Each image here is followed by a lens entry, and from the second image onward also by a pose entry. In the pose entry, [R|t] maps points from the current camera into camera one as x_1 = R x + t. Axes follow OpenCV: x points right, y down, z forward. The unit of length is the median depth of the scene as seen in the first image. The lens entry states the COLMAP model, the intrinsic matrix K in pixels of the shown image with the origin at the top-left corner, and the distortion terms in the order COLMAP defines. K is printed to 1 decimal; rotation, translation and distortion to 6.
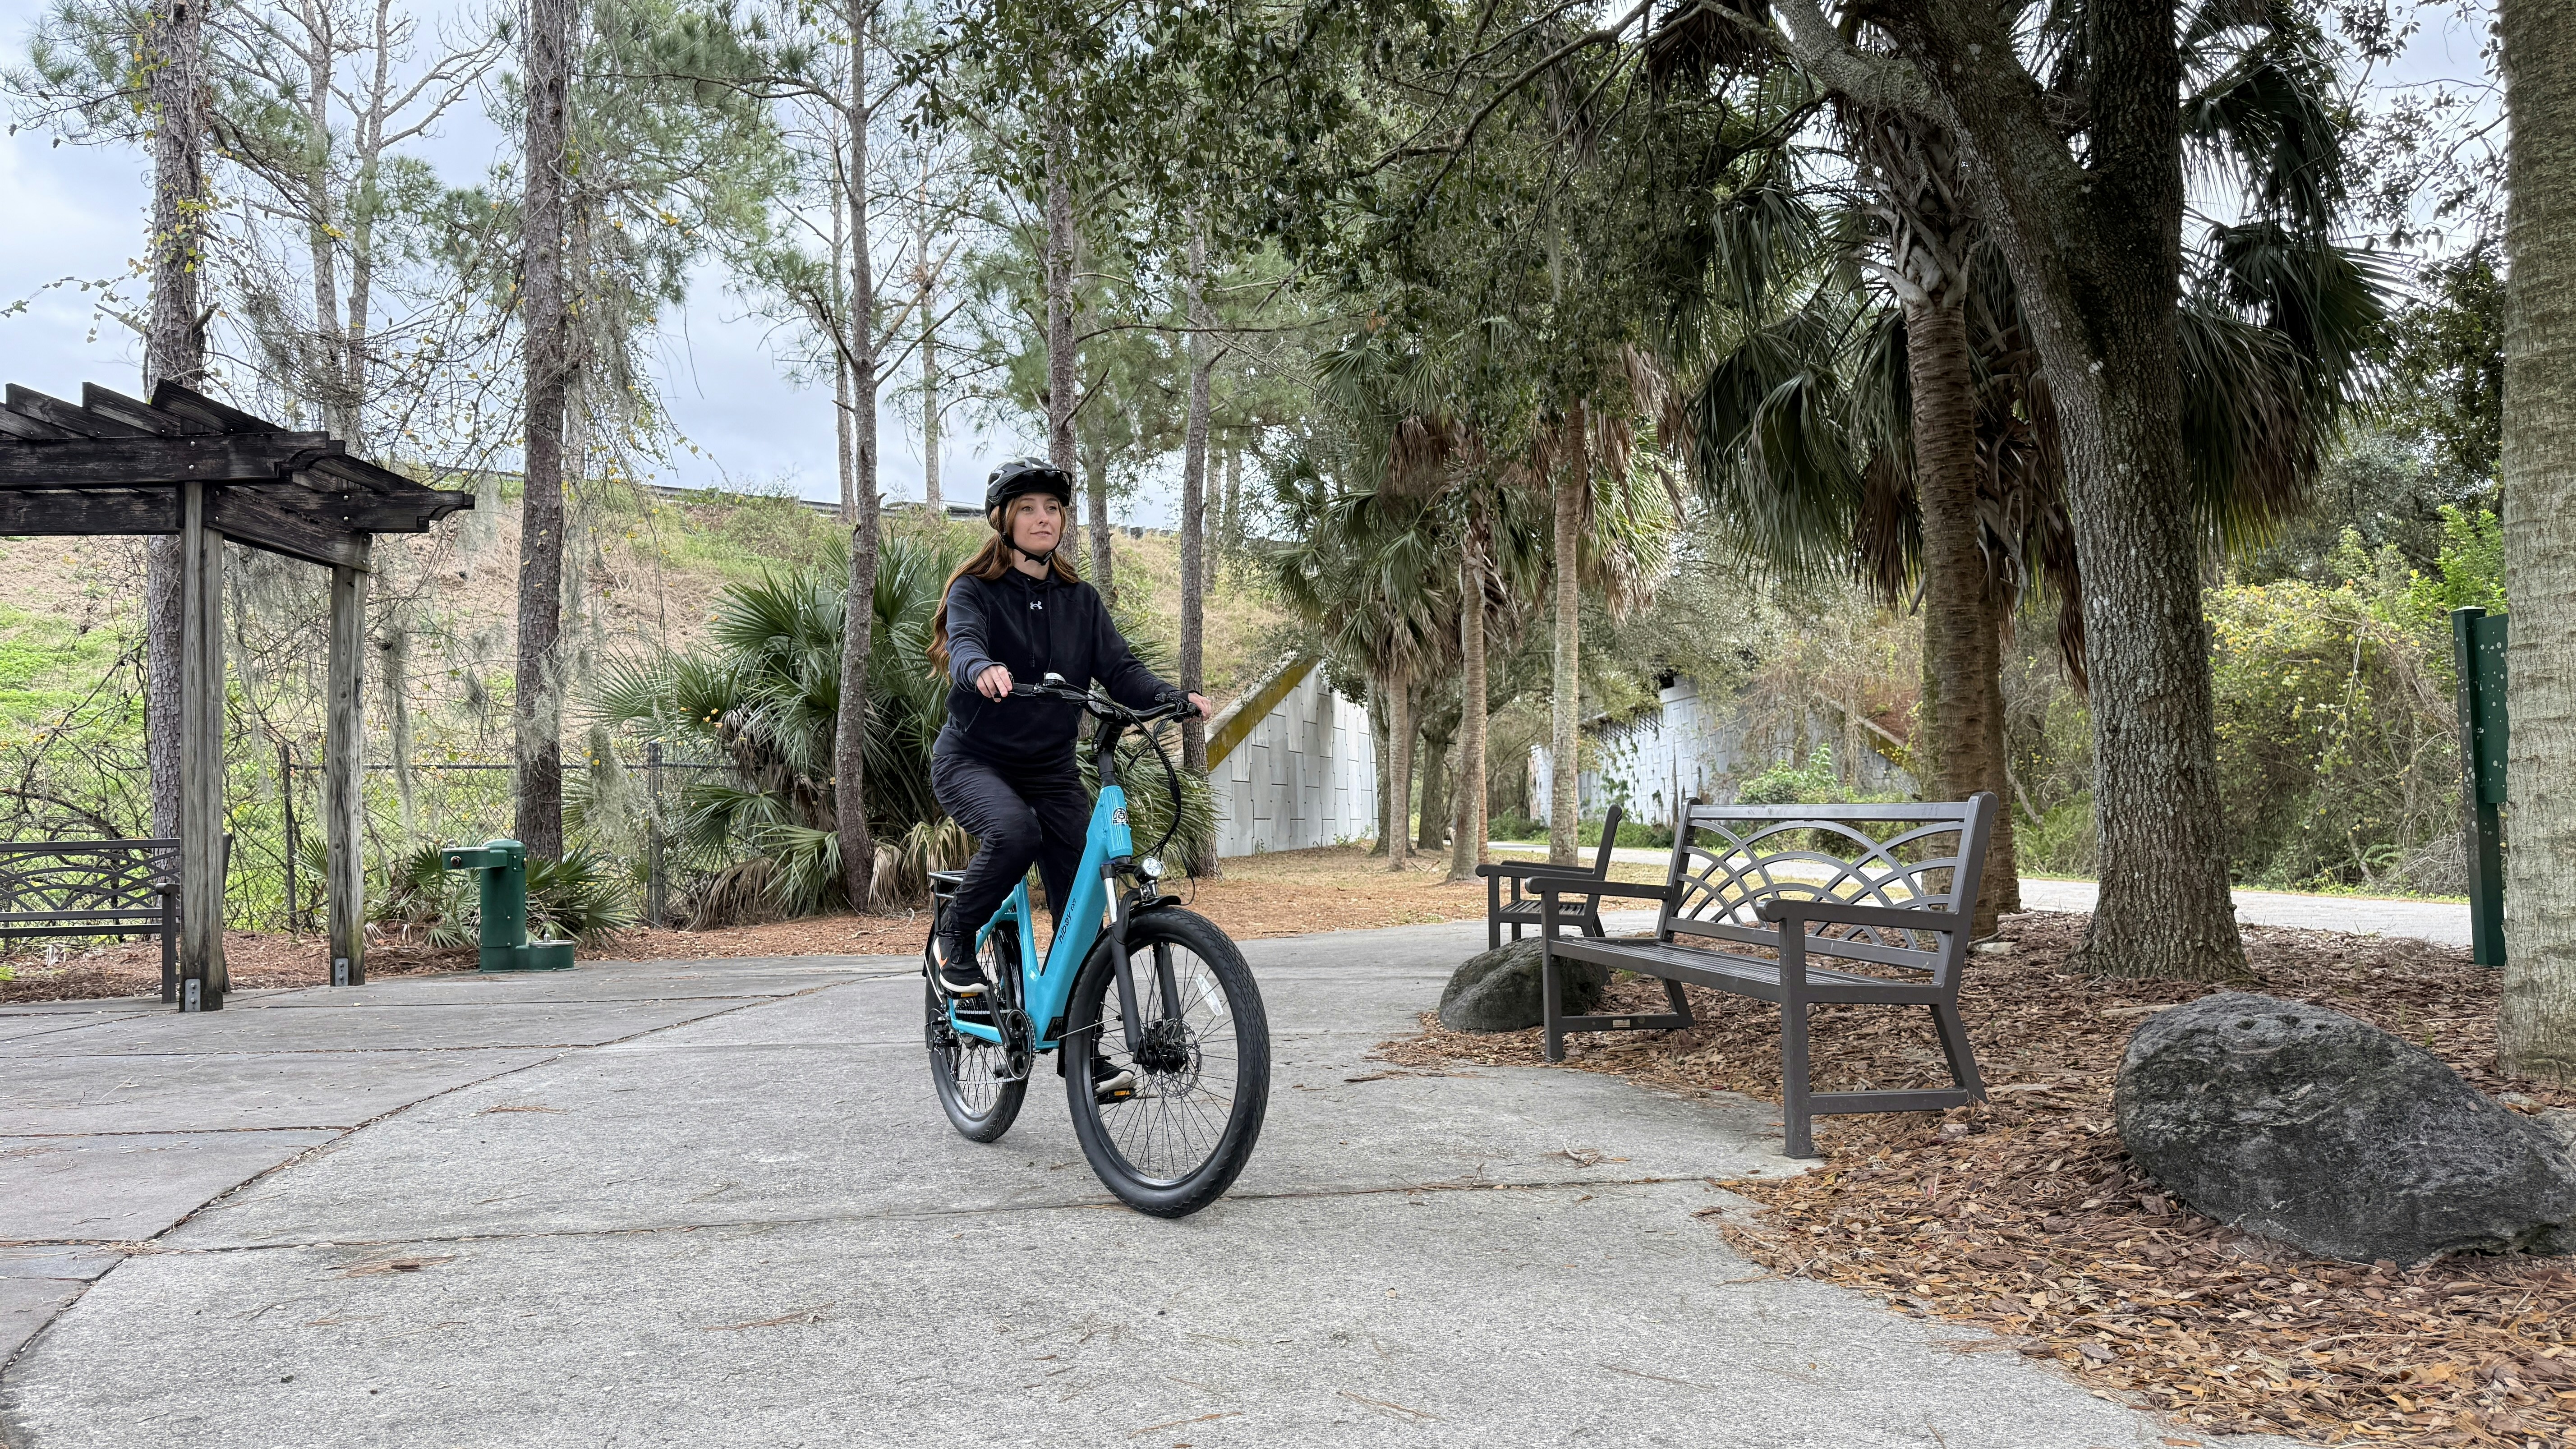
lens RADIAL K [[1845.0, 0, 1358.2], [0, 1845.0, 712.4], [0, 0, 1]] dist [0.006390, -0.065590]
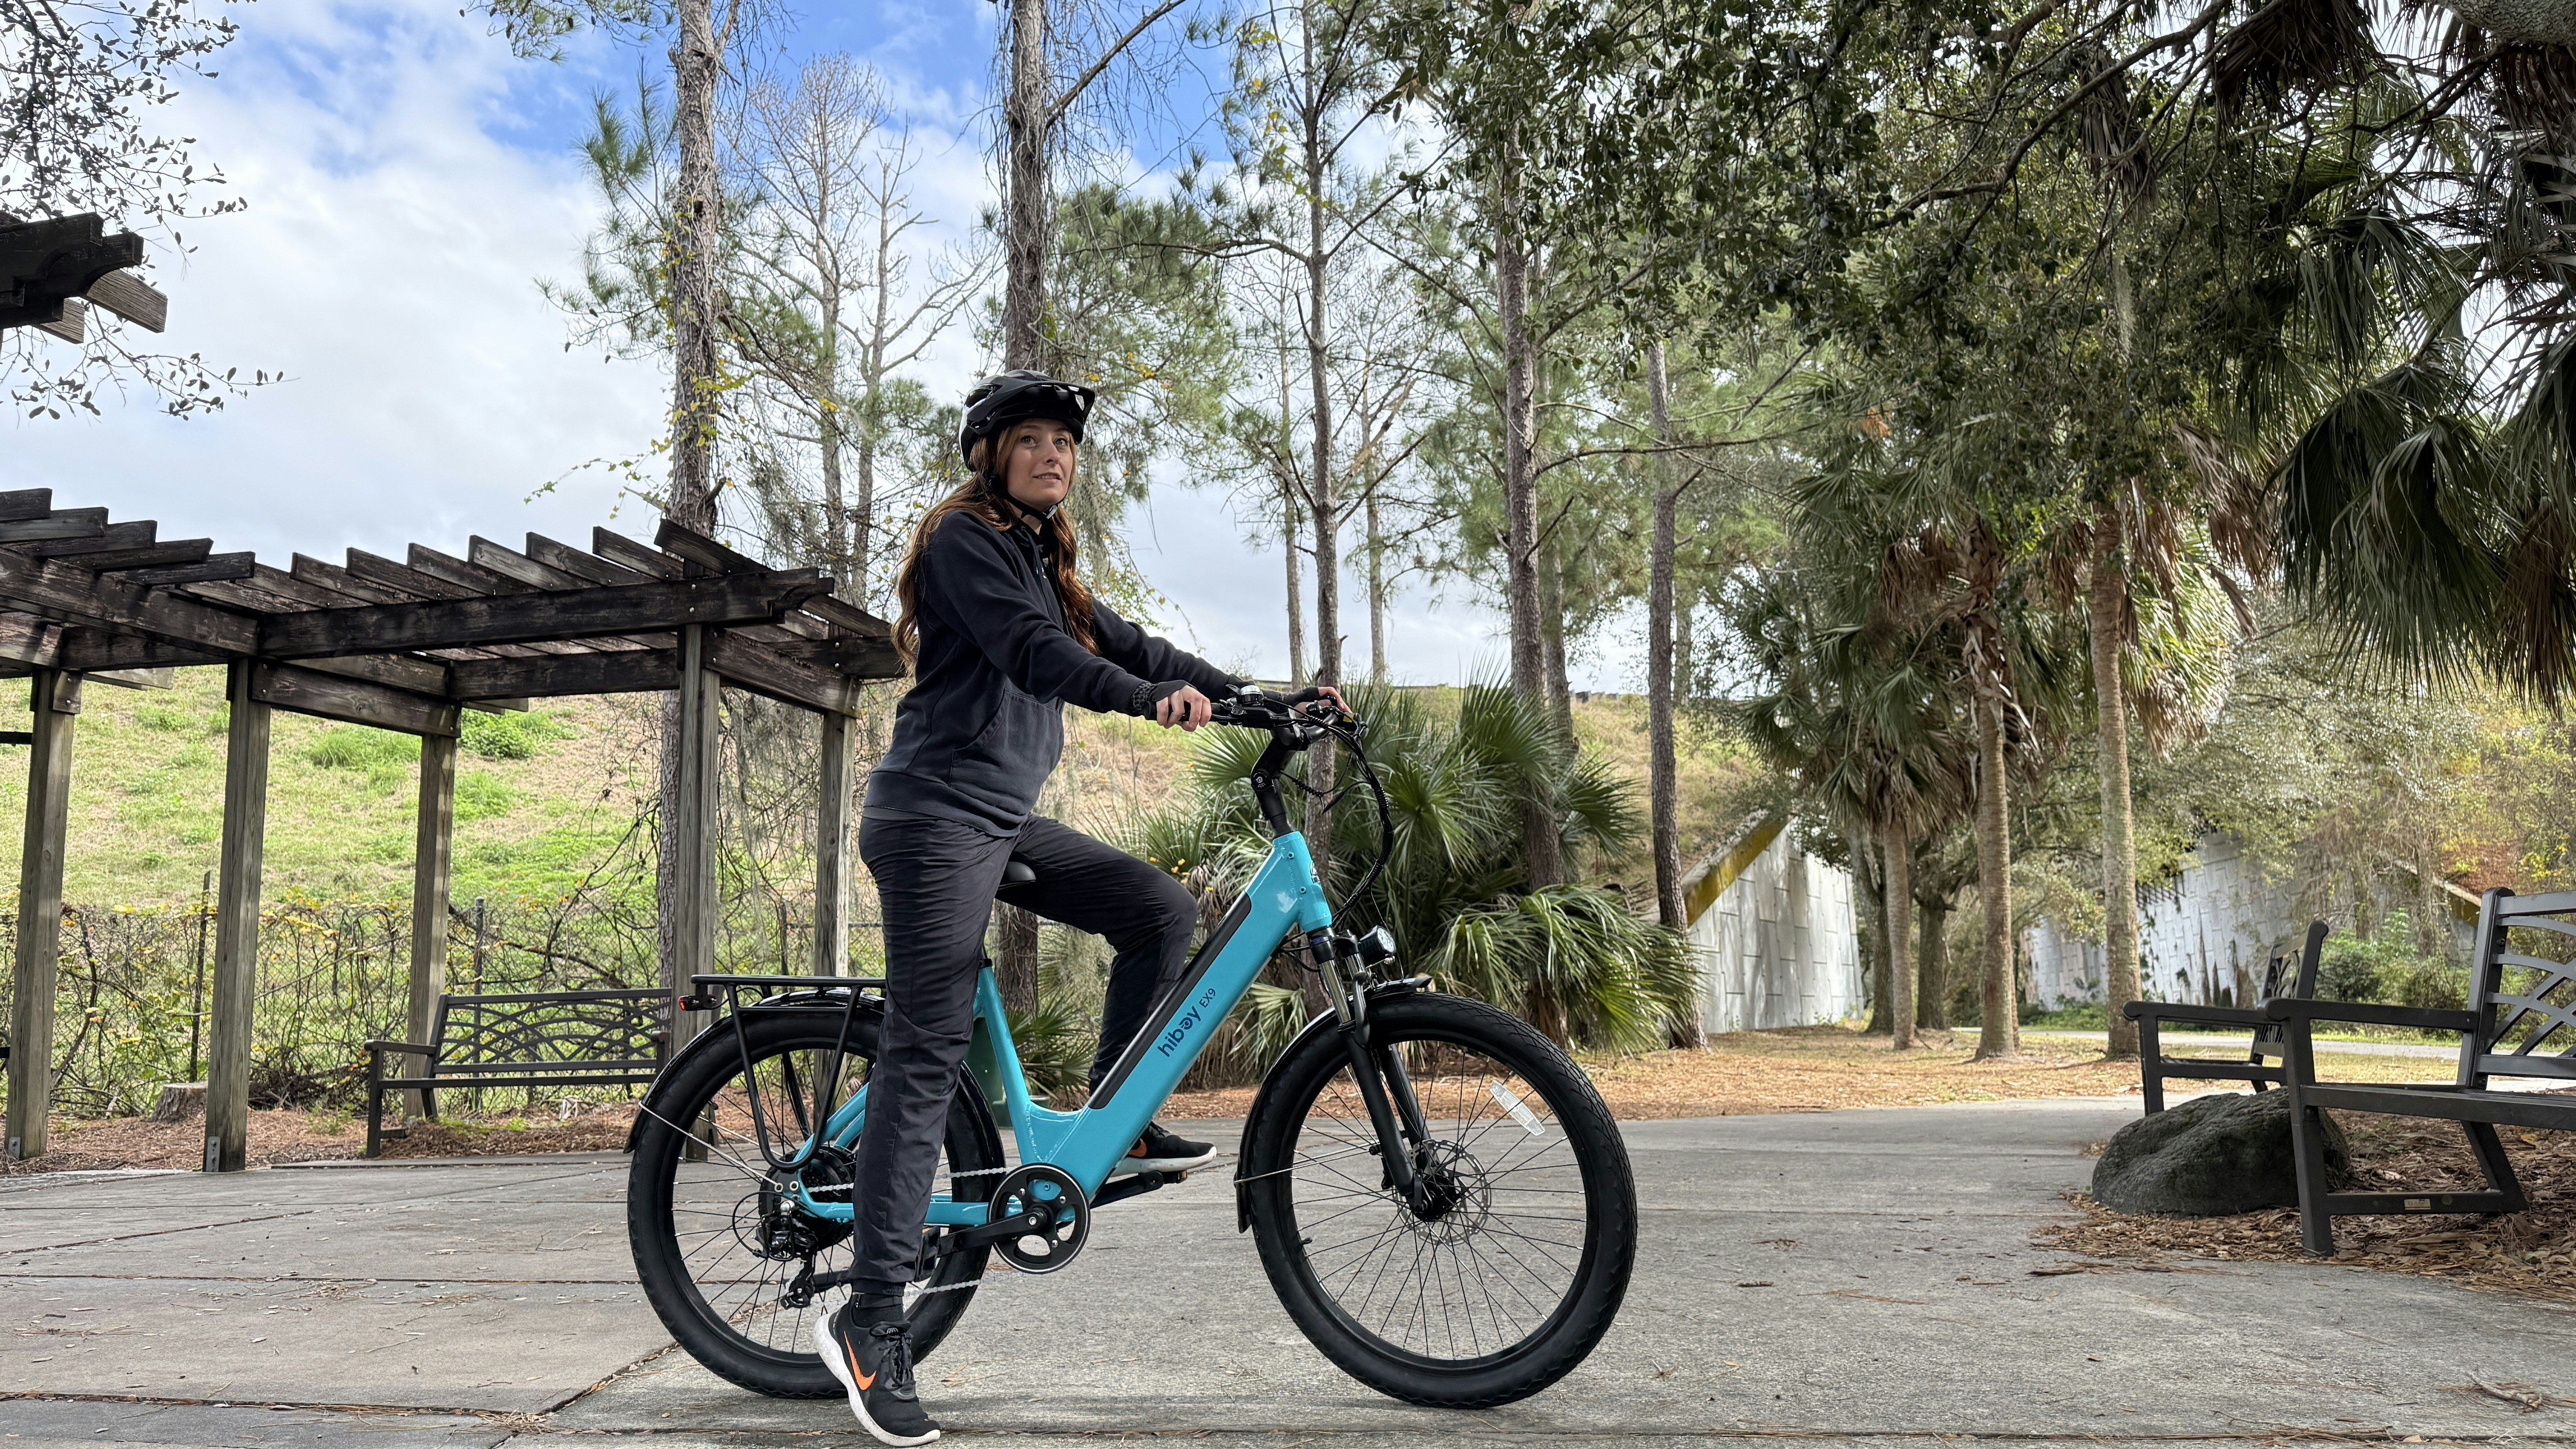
lens RADIAL K [[1744.0, 0, 1289.5], [0, 1744.0, 721.1], [0, 0, 1]] dist [0.008111, -0.036154]
pose [[0.965363, -0.040453, -0.257755, -0.058955], [0.010255, 0.993027, -0.117442, 0.034548], [0.260709, 0.110731, 0.959046, 0.134145]]
